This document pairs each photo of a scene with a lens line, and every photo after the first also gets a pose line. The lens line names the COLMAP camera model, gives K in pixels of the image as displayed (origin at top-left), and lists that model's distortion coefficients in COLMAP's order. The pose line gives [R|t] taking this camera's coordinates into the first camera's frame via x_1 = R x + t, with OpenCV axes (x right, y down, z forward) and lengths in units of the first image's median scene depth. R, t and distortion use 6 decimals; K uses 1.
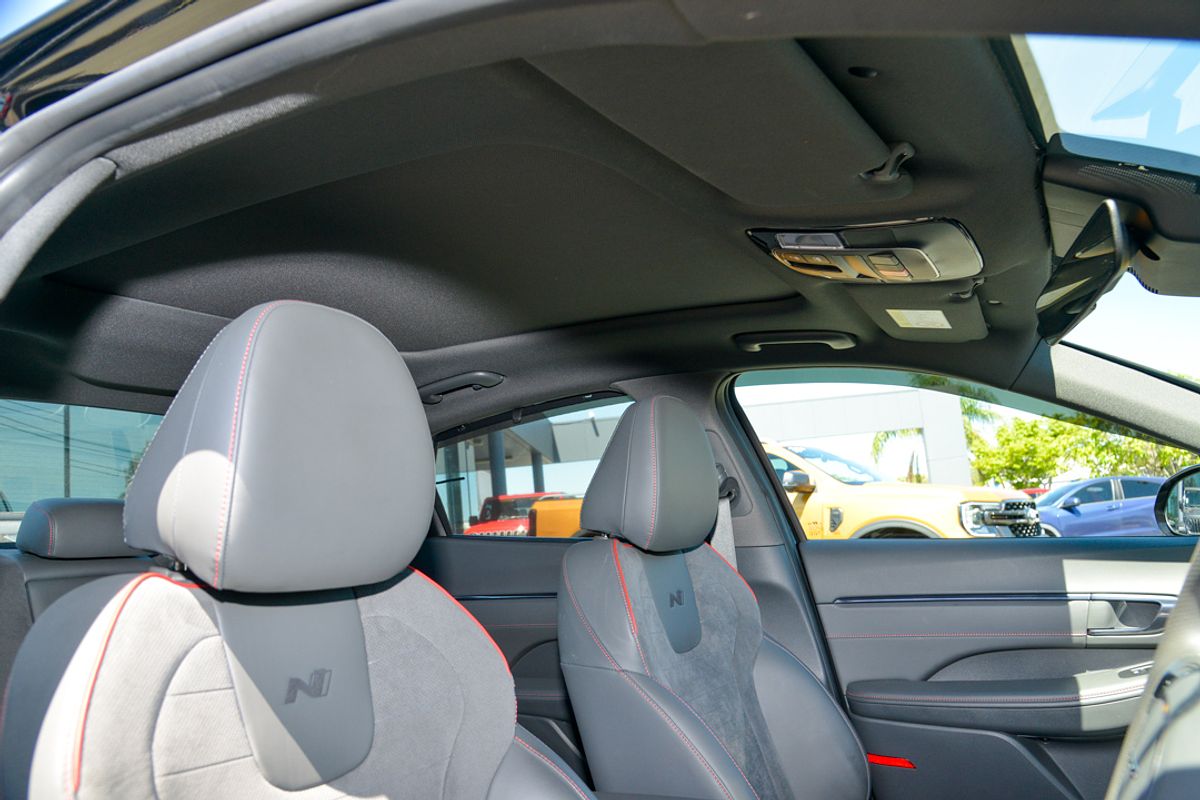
lens RADIAL K [[878.1, 0, 599.6], [0, 878.1, 426.6], [0, 0, 1]] dist [-0.061787, 0.000770]
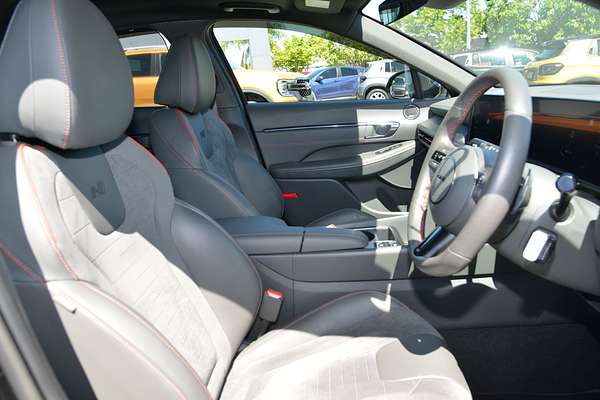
lens RADIAL K [[439.0, 0, 299.8], [0, 439.0, 213.3], [0, 0, 1]] dist [-0.061787, 0.000770]
pose [[0.893975, -0.144909, 0.424039, -0.165635], [-0.024996, 0.928673, 0.370057, -0.025665], [-0.447418, -0.341421, 0.826588, -0.059419]]
